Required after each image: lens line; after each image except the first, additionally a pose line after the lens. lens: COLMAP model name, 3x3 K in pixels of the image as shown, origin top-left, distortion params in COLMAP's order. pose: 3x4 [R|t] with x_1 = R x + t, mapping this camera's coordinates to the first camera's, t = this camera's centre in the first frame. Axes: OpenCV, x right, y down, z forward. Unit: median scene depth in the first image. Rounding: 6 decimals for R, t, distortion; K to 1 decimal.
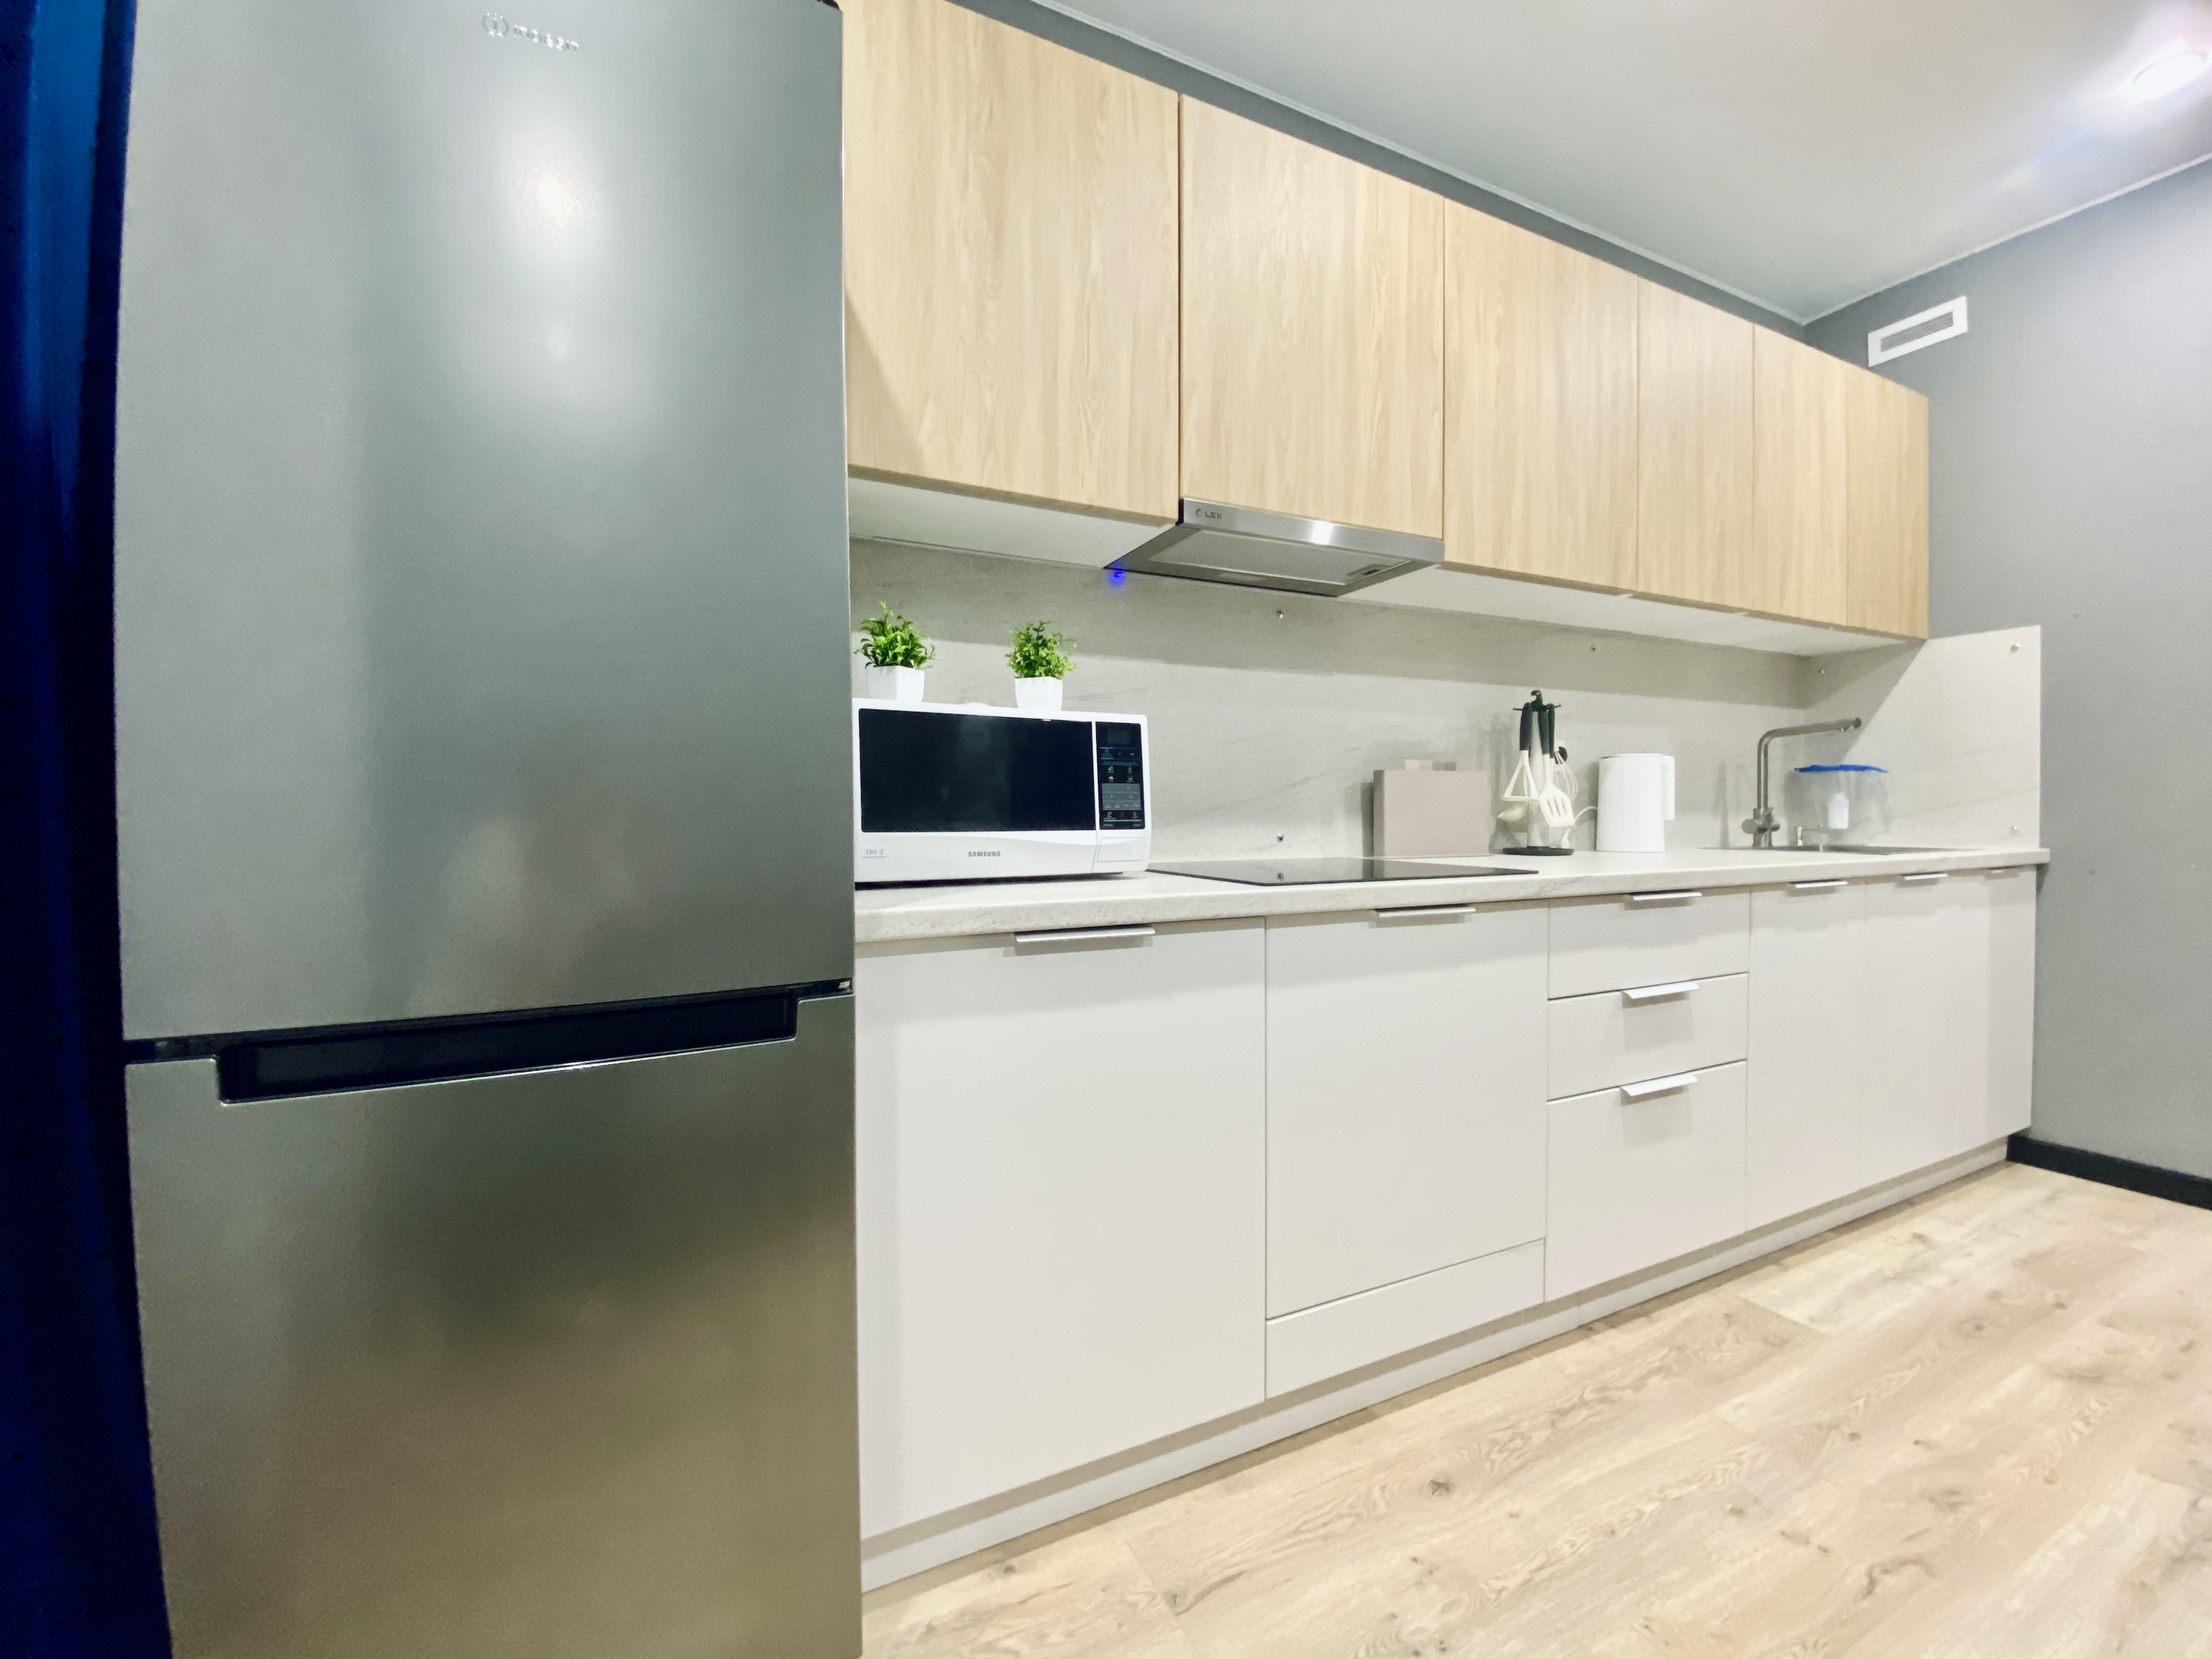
lens RADIAL K [[899.2, 0, 1103.8], [0, 899.2, 825.6], [0, 0, 1]] dist [0.025968, -0.022217]
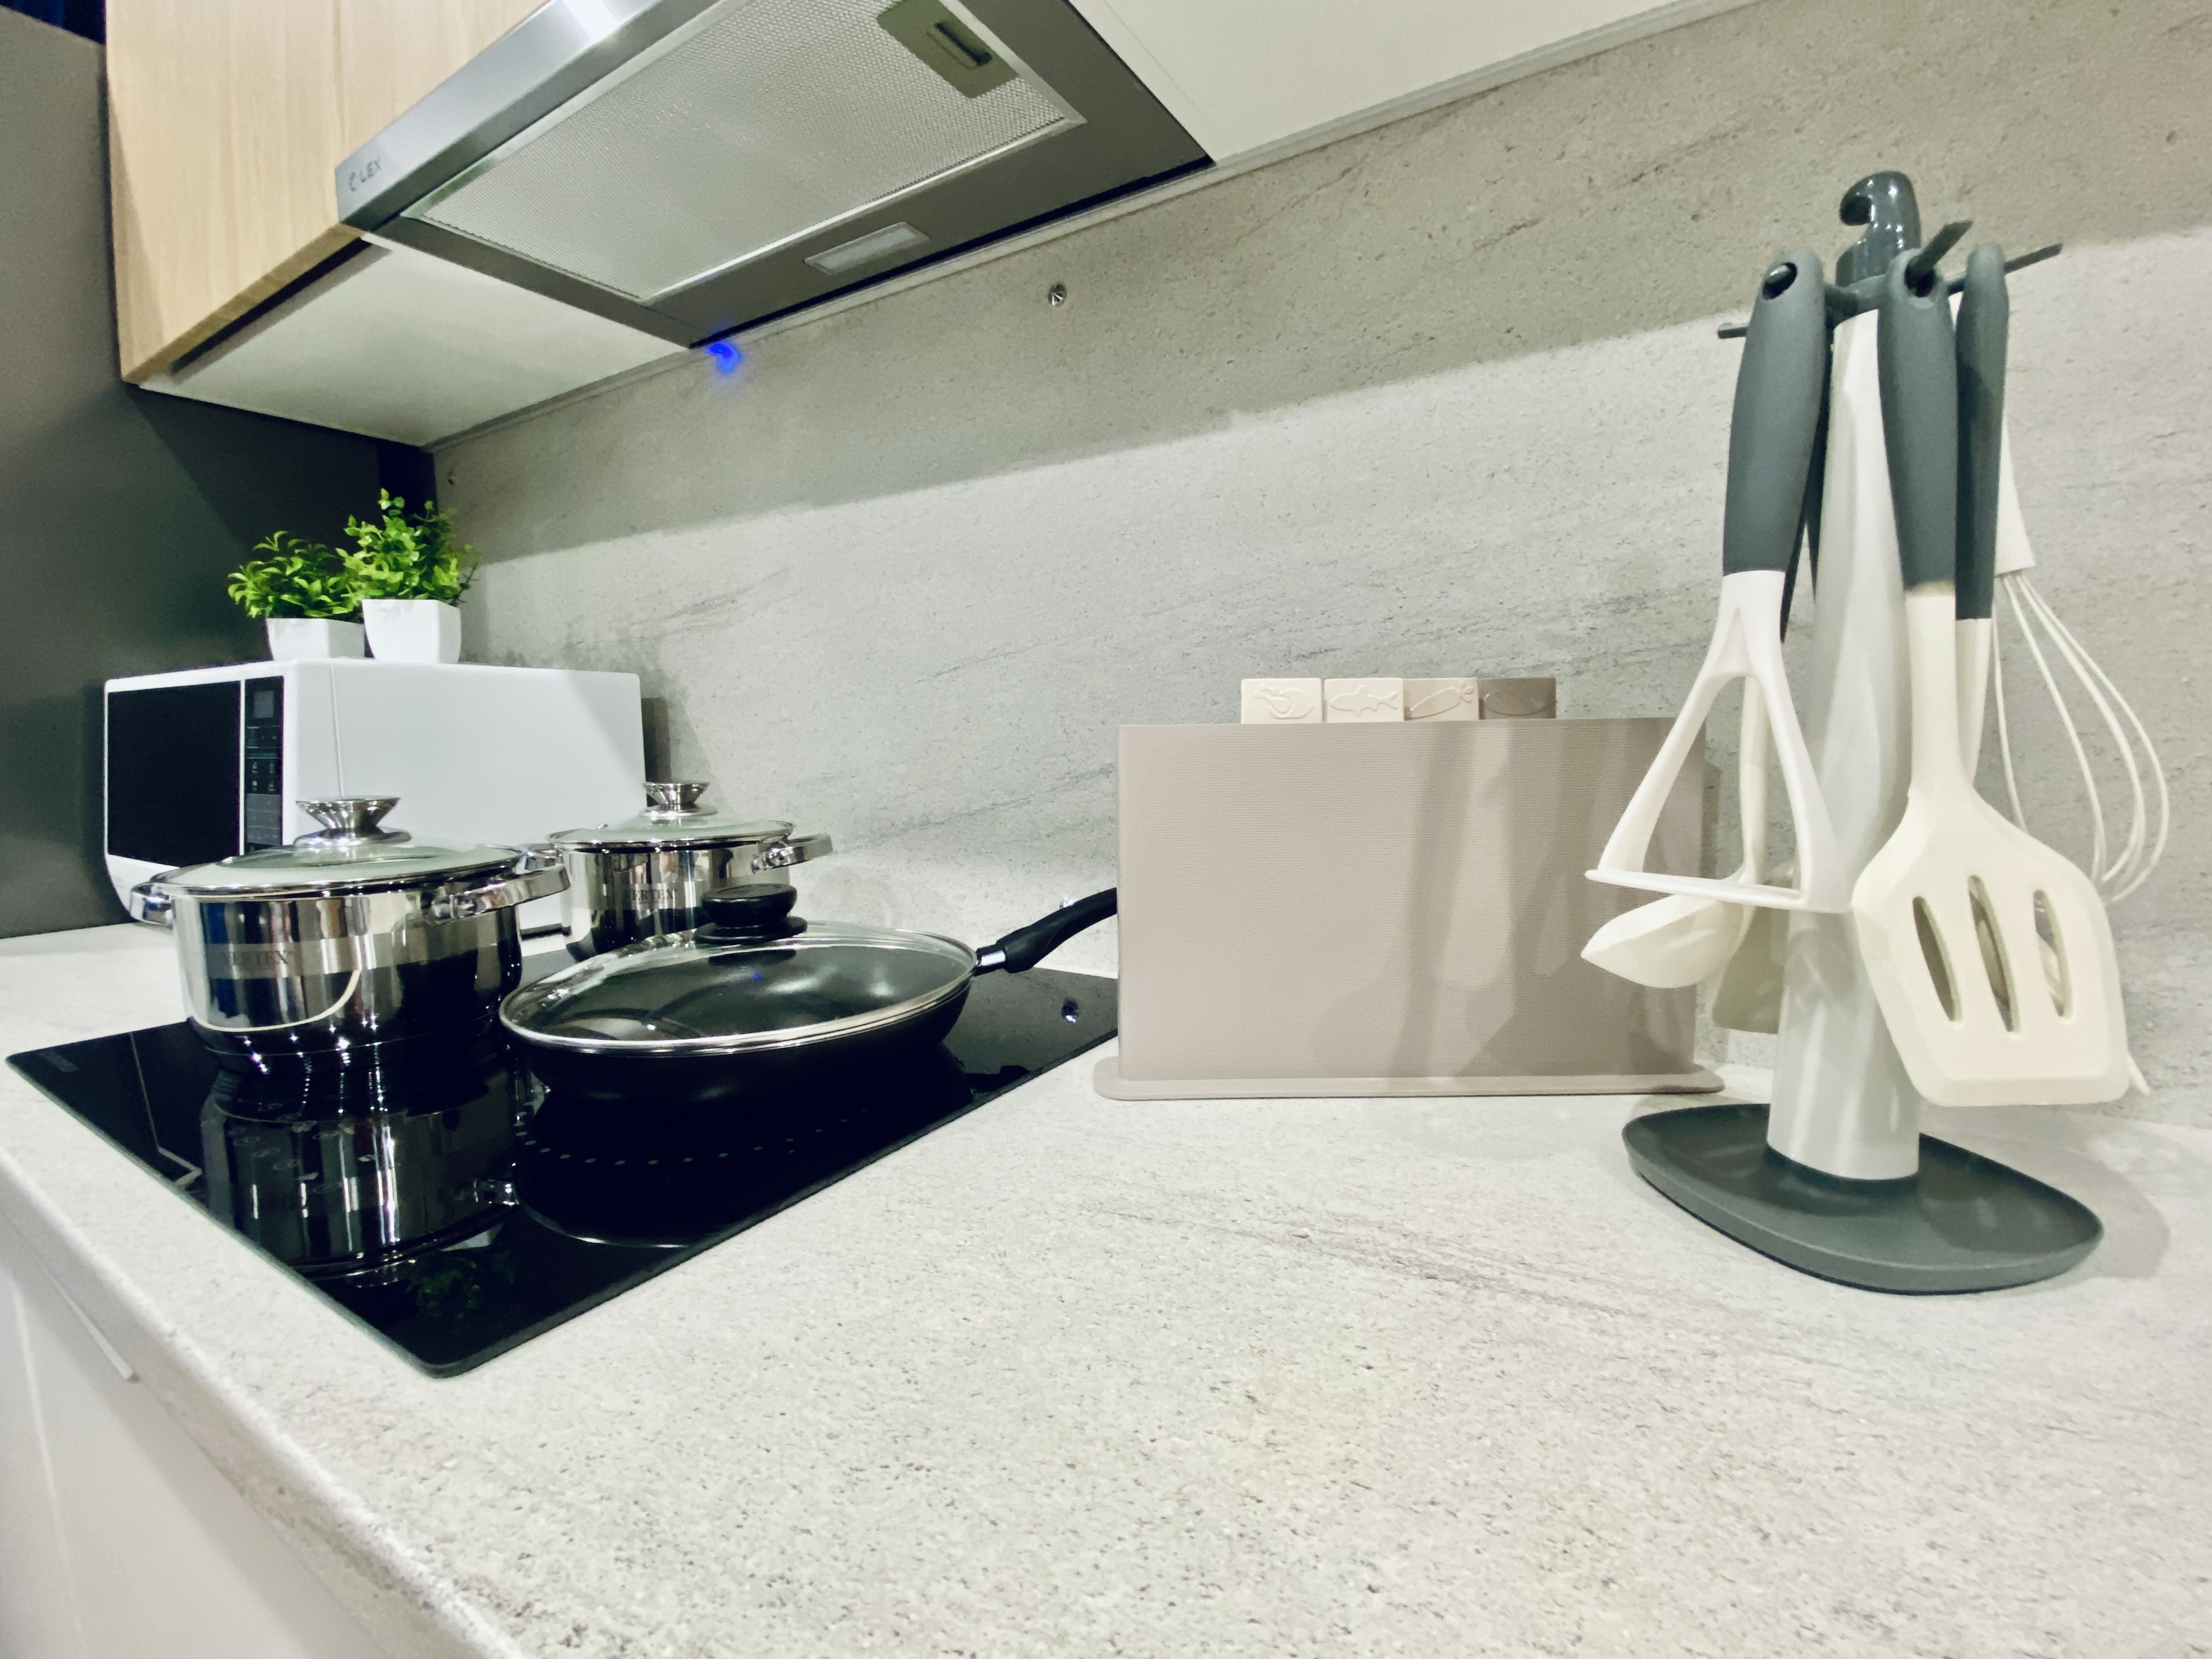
lens RADIAL K [[981.4, 0, 1106.0], [0, 981.4, 829.5], [0, 0, 1]] dist [-0.003825, -0.000609]
pose [[0.524090, 0.072595, -0.848563, 0.662127], [-0.005523, 0.996629, 0.081852, -0.064149], [0.851645, -0.038211, 0.522724, 0.950021]]
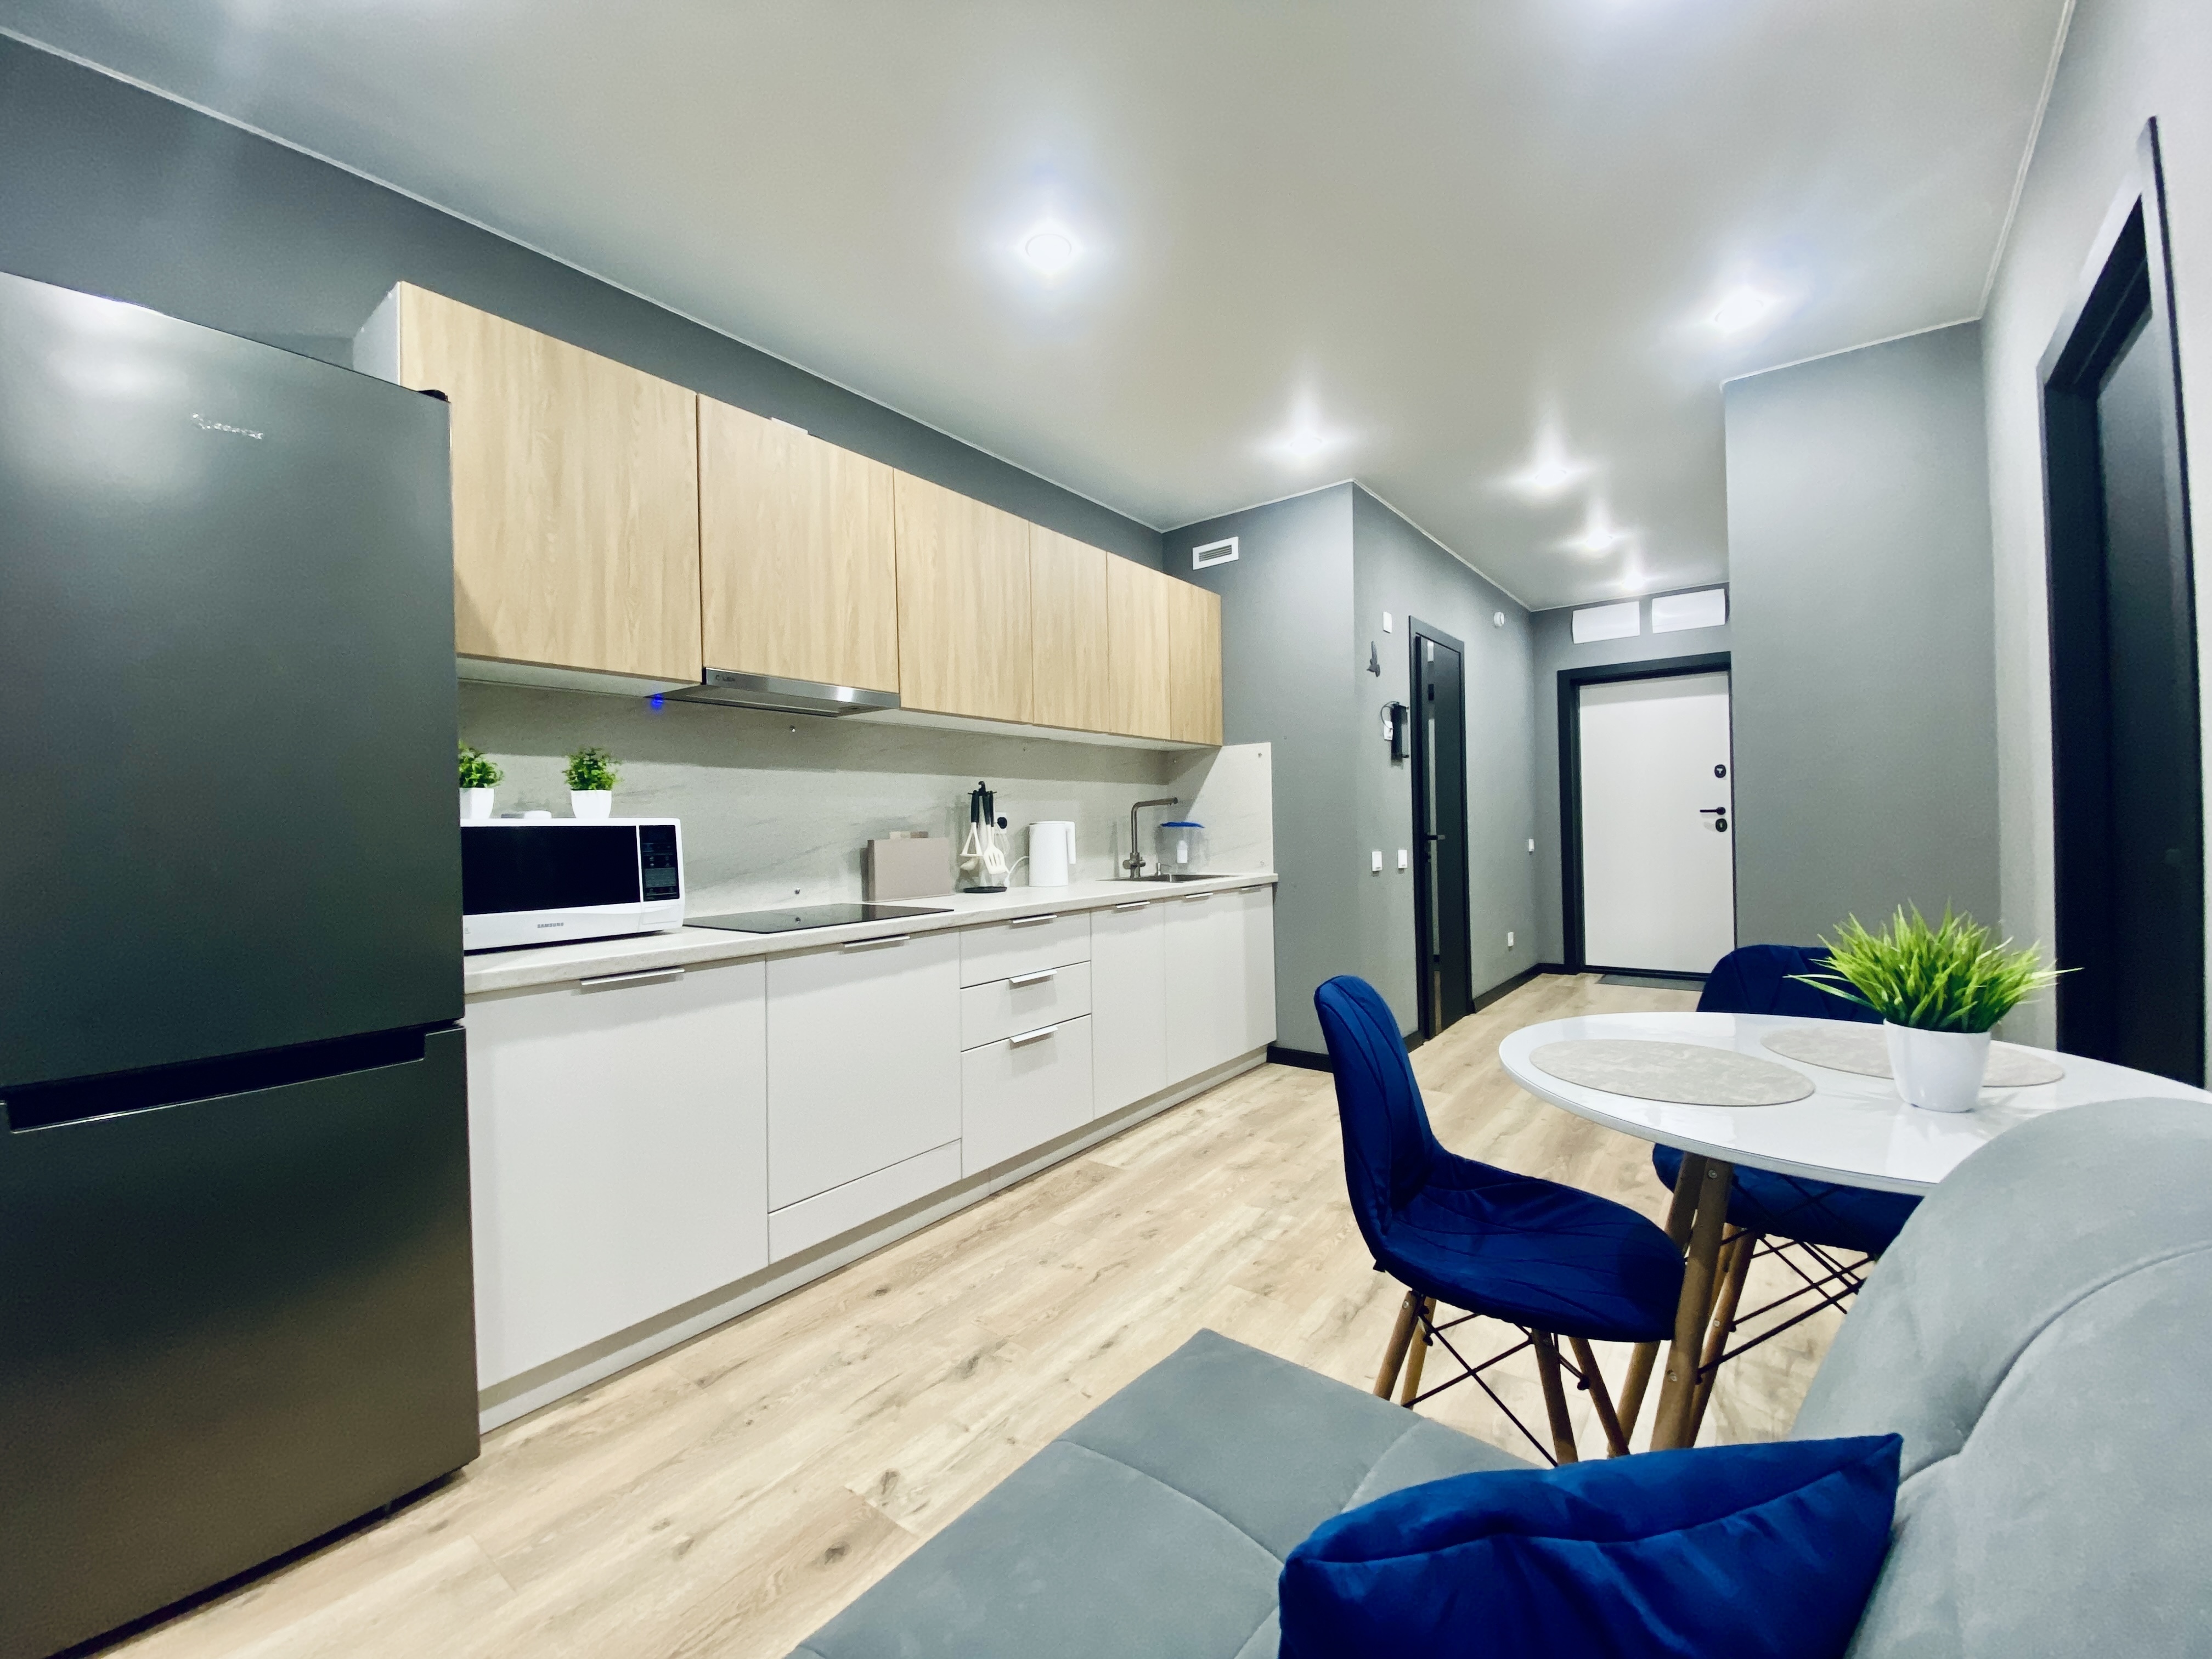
lens RADIAL K [[887.5, 0, 1103.8], [0, 887.5, 825.1], [0, 0, 1]] dist [0.024241, -0.026798]
pose [[0.896715, -0.014742, 0.442362, 0.021832], [0.025593, 0.999500, -0.018570, -0.060728], [-0.441867, 0.027973, 0.896644, -0.507527]]
